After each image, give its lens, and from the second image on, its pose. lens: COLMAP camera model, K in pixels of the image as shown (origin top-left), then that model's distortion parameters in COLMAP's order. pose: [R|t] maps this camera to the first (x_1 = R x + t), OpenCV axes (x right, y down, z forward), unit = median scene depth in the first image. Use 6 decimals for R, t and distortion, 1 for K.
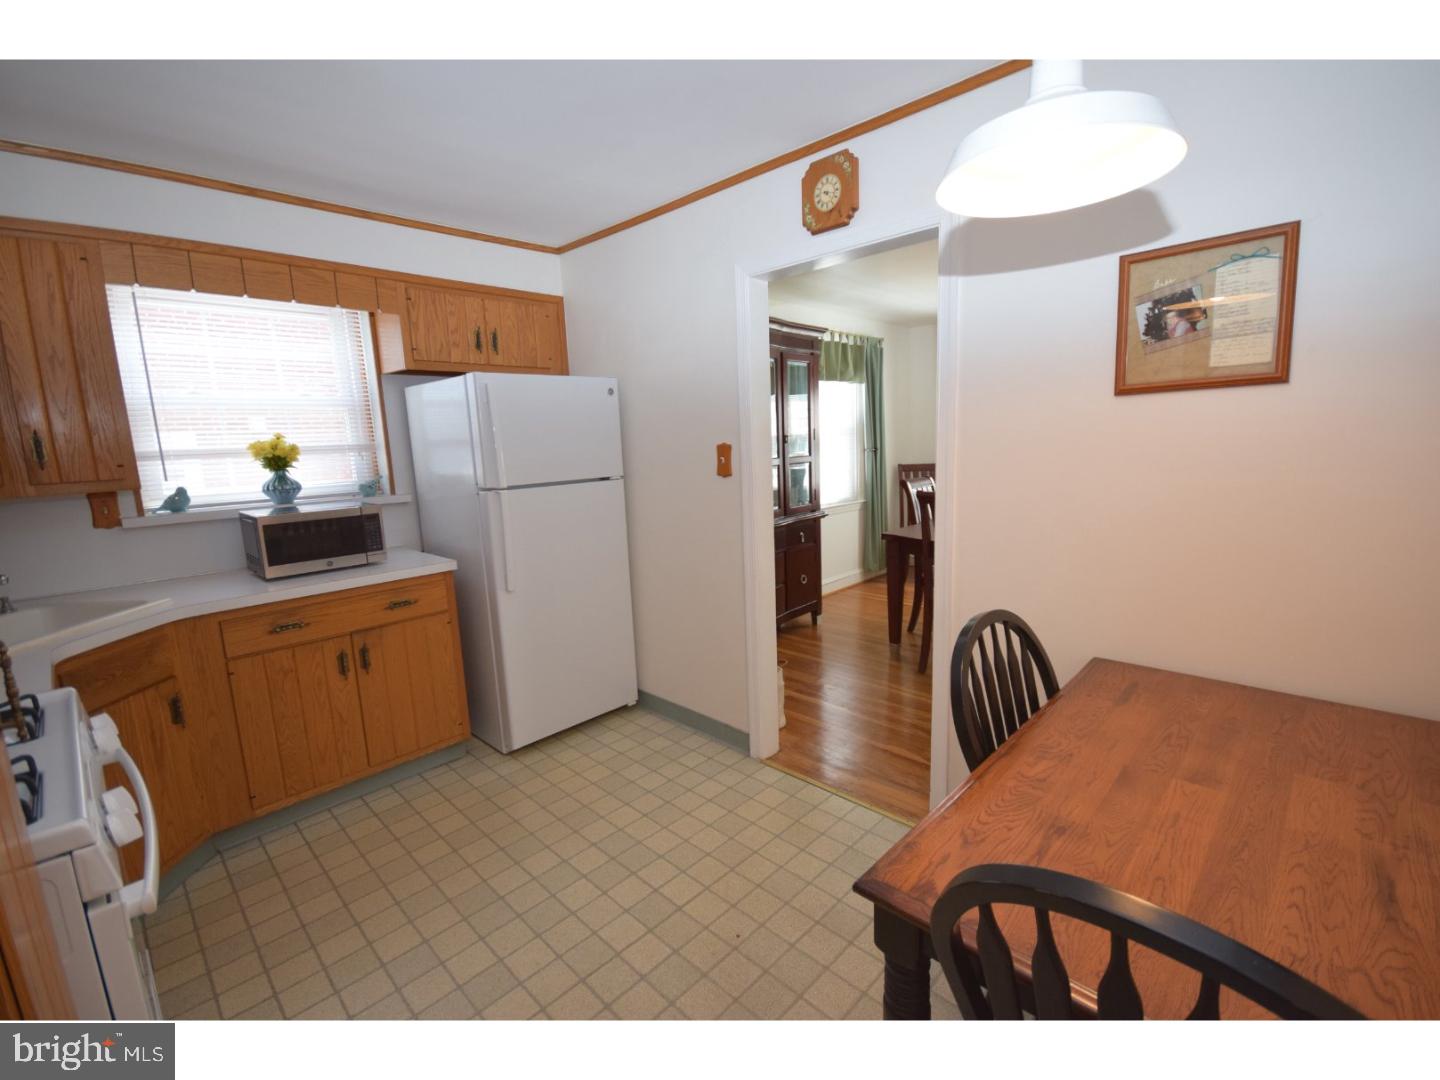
lens RADIAL K [[637.2, 0, 729.4], [0, 637.2, 531.8], [0, 0, 1]] dist [-0.002315, -0.001145]
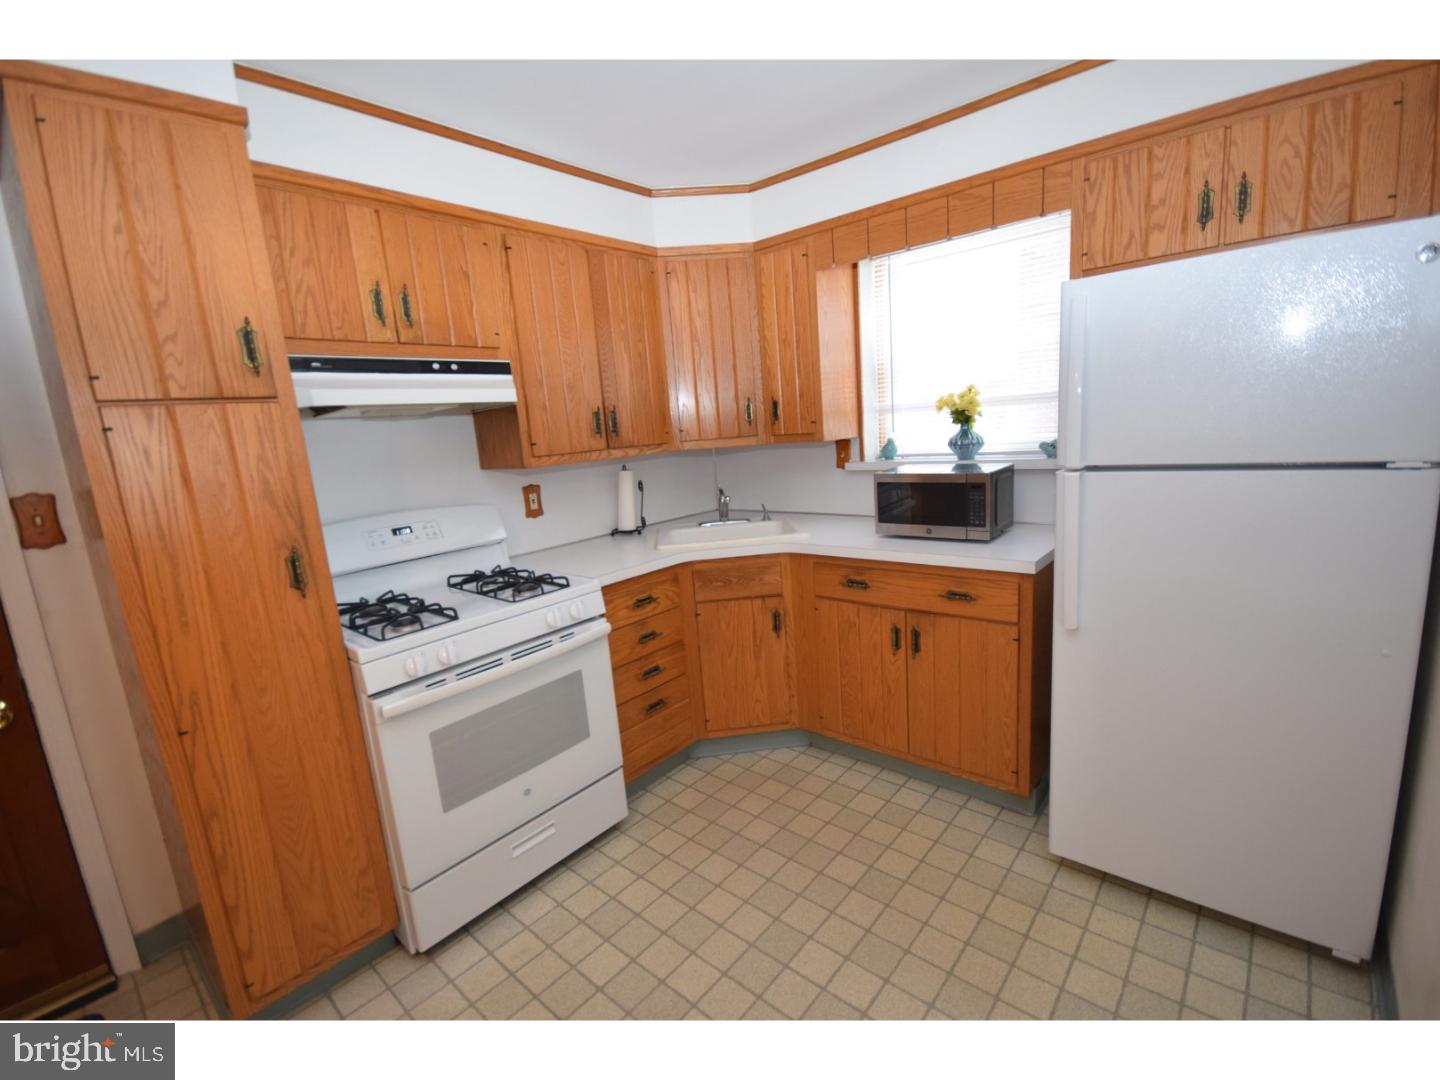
lens RADIAL K [[637.2, 0, 718.4], [0, 637.2, 540.0], [0, 0, 1]] dist [-0.002315, -0.001145]
pose [[0.043753, 0.213167, -0.976036, 0.262649], [-0.074934, 0.974919, 0.209564, -0.108108], [0.996228, 0.063970, 0.058629, 0.642378]]
